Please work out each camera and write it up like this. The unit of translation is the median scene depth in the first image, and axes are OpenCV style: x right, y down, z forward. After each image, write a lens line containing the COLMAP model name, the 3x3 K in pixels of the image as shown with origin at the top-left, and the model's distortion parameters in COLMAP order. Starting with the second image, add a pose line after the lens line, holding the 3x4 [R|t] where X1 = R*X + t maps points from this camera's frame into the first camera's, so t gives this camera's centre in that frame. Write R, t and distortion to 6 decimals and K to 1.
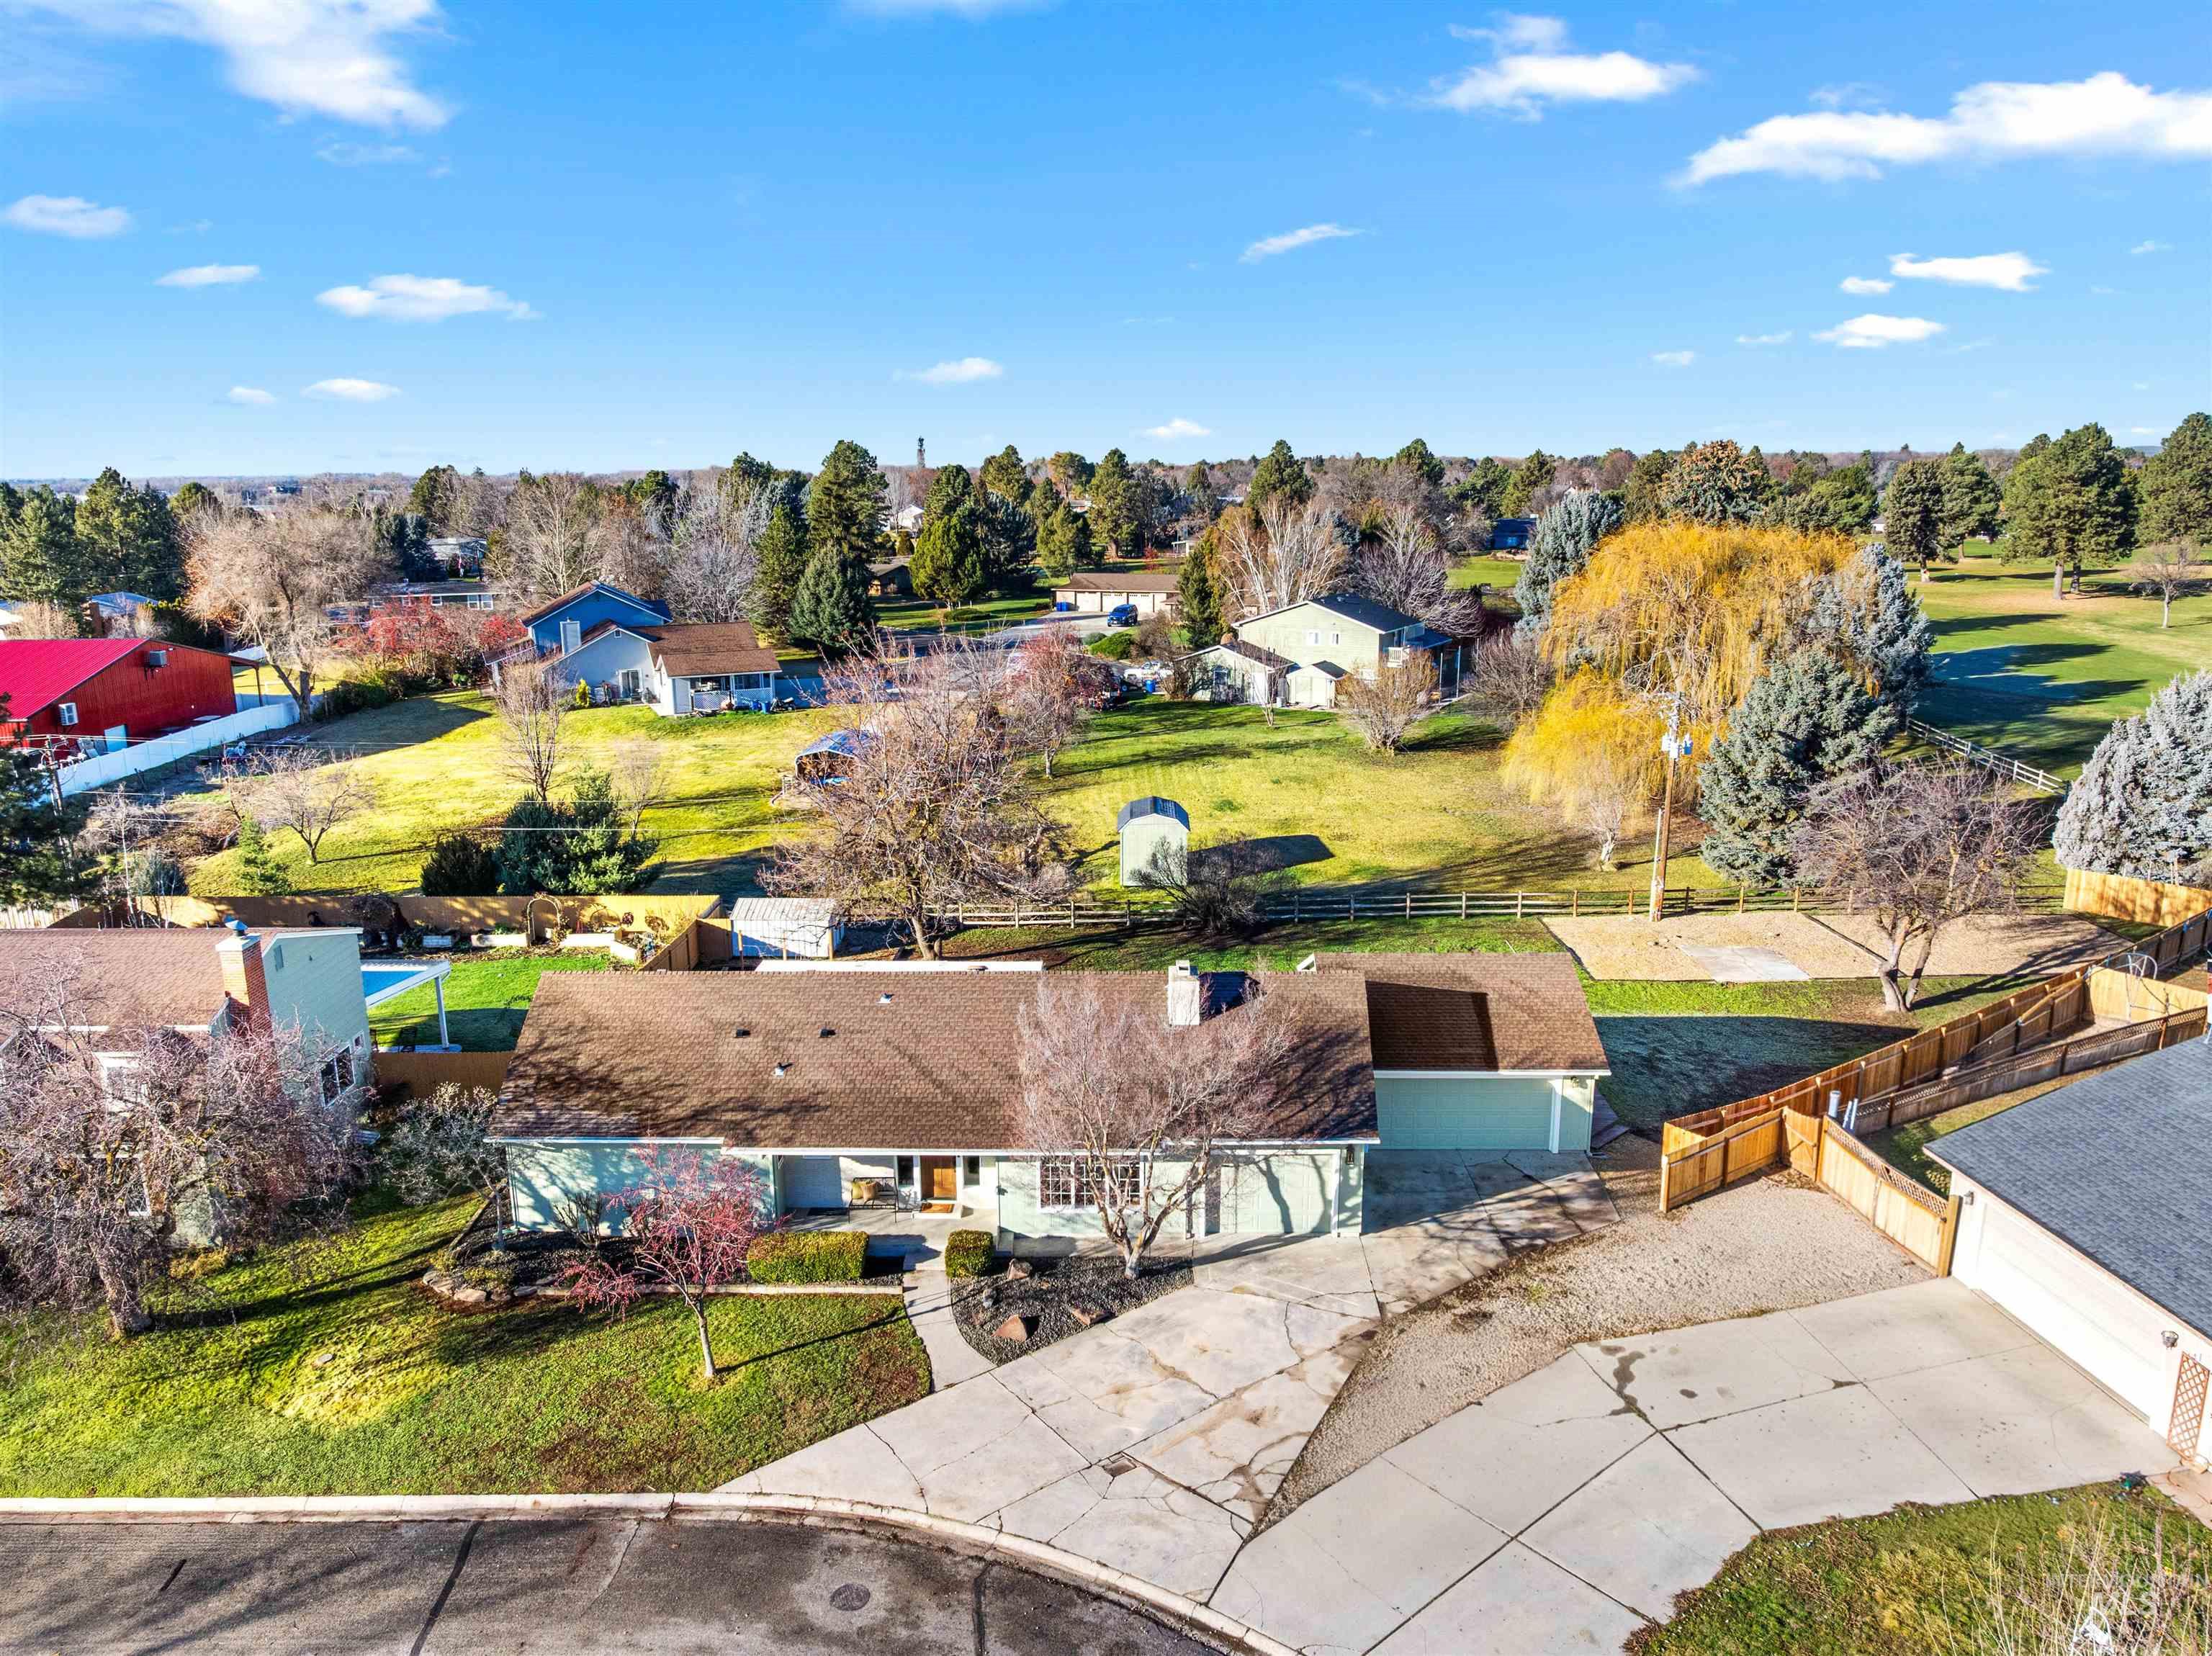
lens RADIAL K [[1531.5, 0, 1106.0], [0, 1531.5, 828.0], [0, 0, 1]] dist [-0.041255, 0.000353]
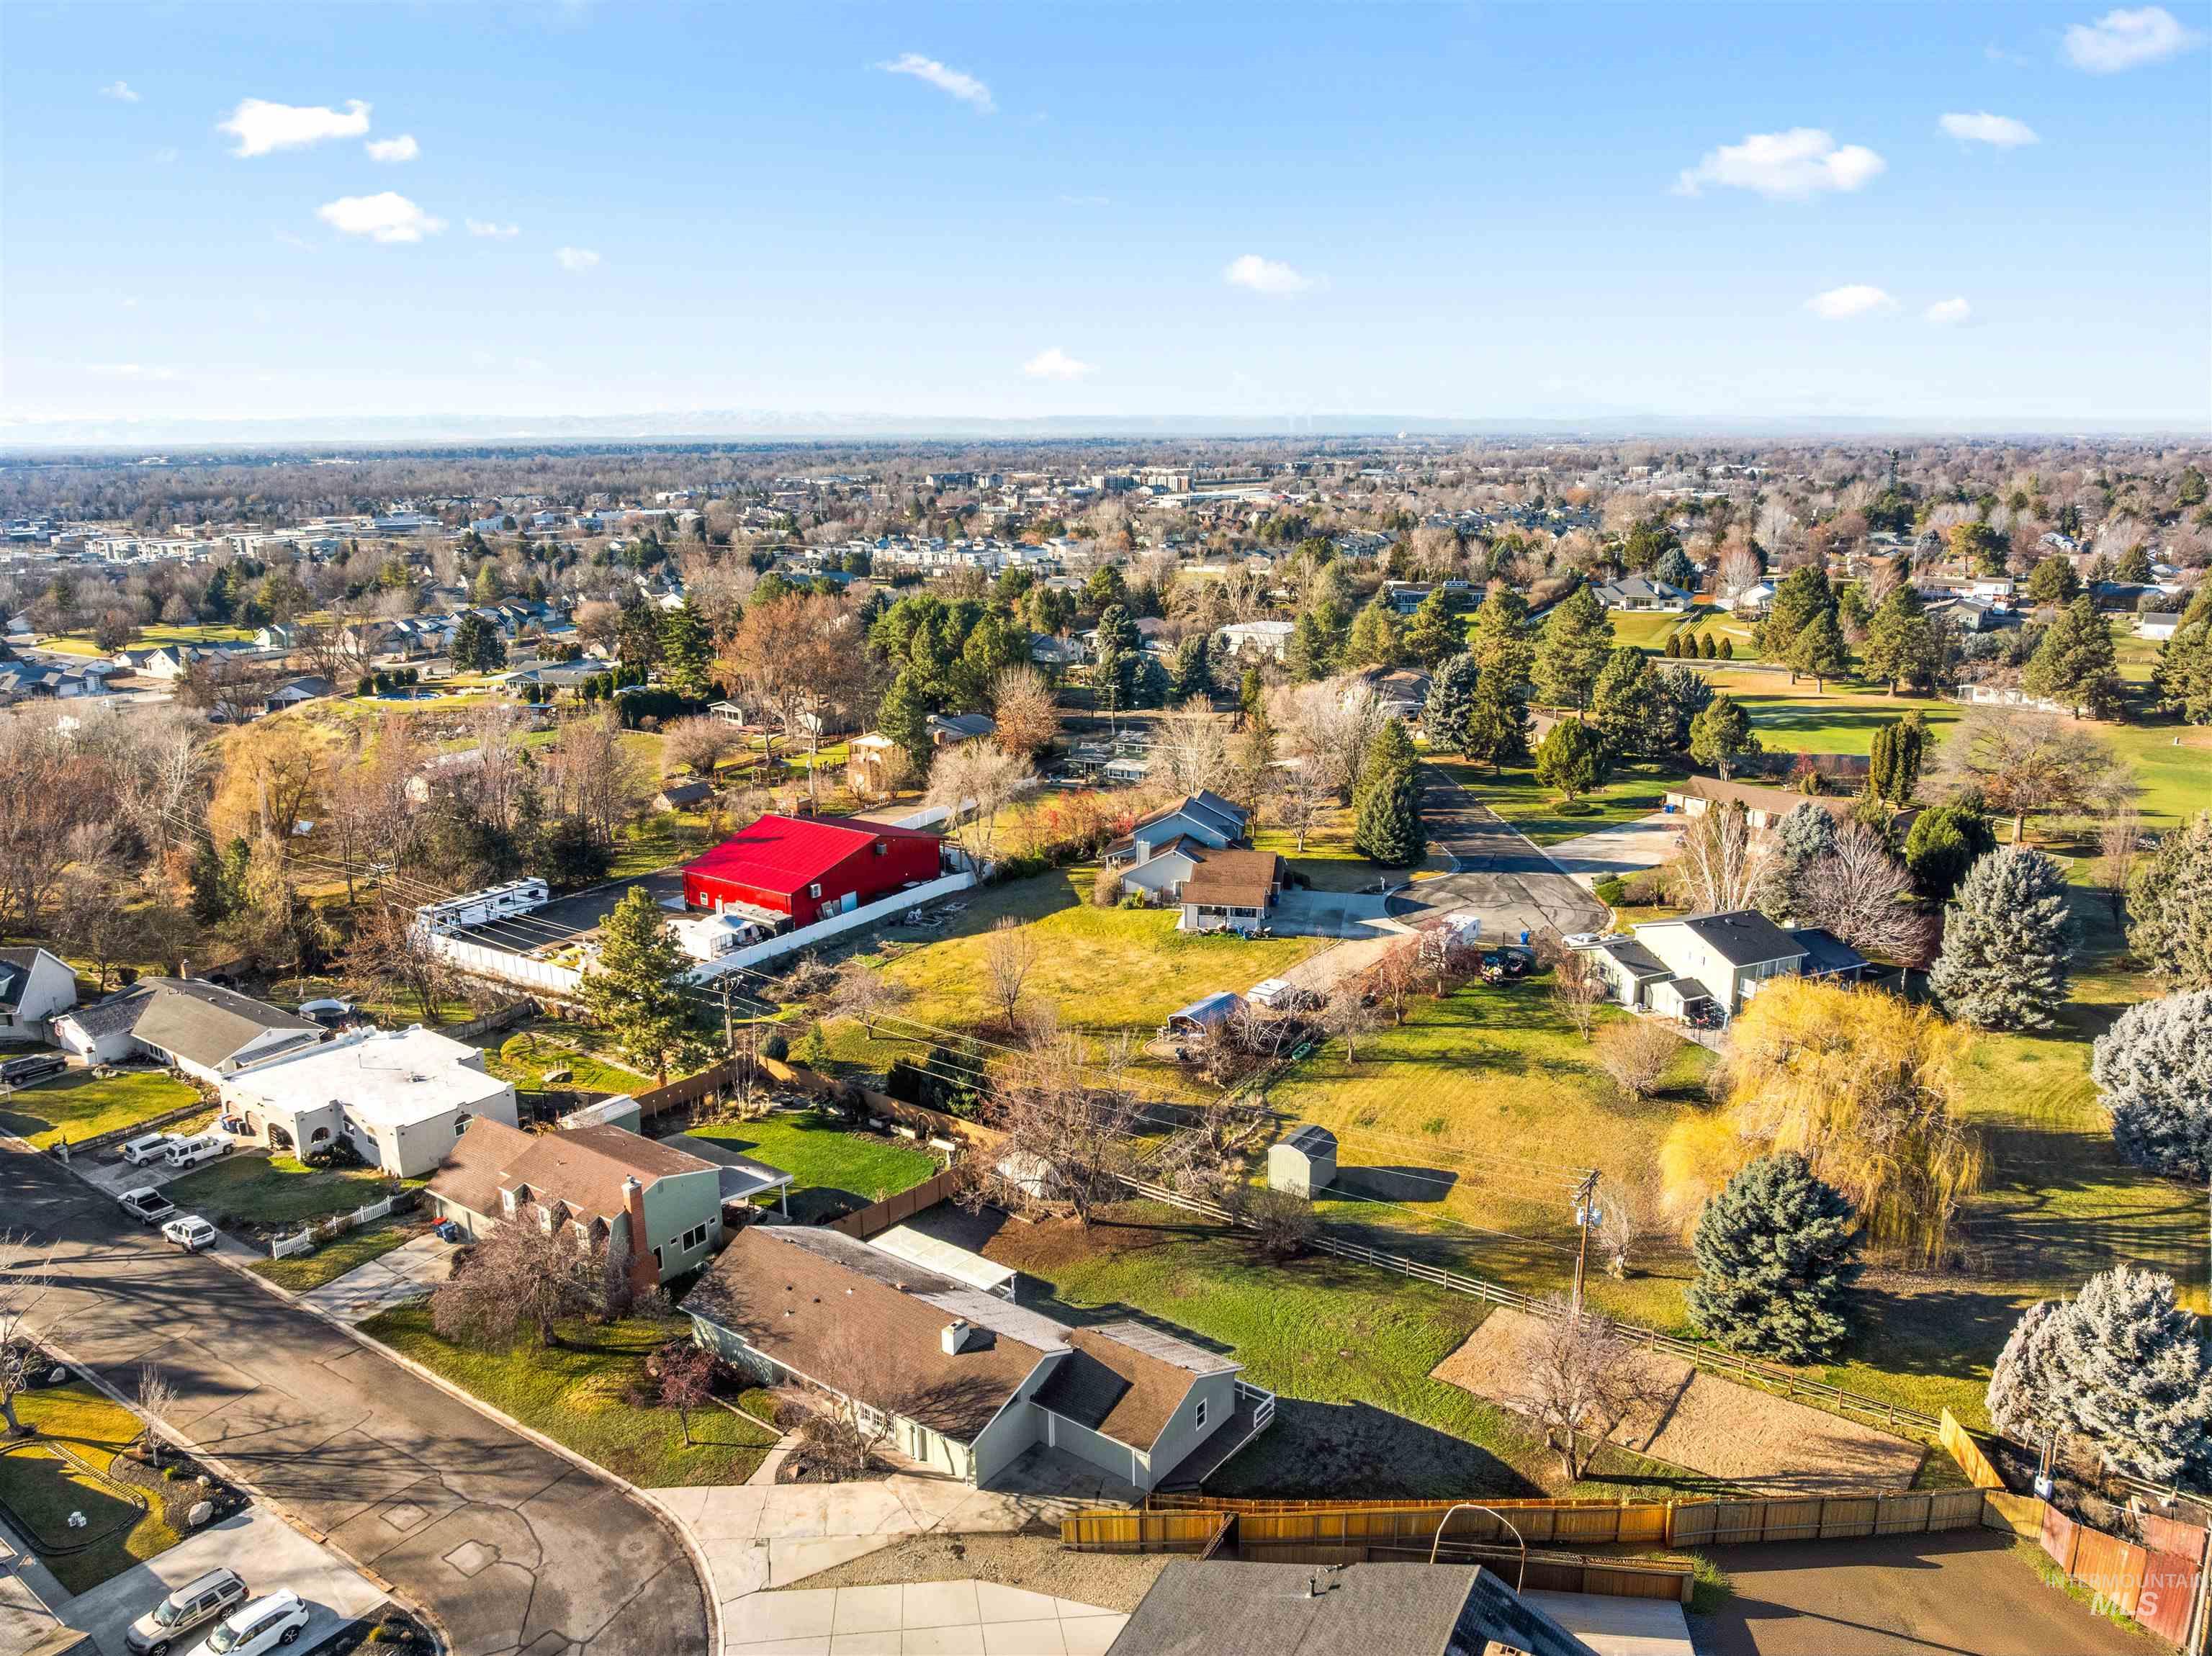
lens RADIAL K [[1531.5, 0, 1106.0], [0, 1531.5, 828.0], [0, 0, 1]] dist [-0.041255, 0.000353]
pose [[0.818398, 0.139840, -0.557377, 1.301234], [-0.132622, 0.989717, 0.053579, -0.720085], [0.559139, 0.030072, 0.828529, -0.571278]]
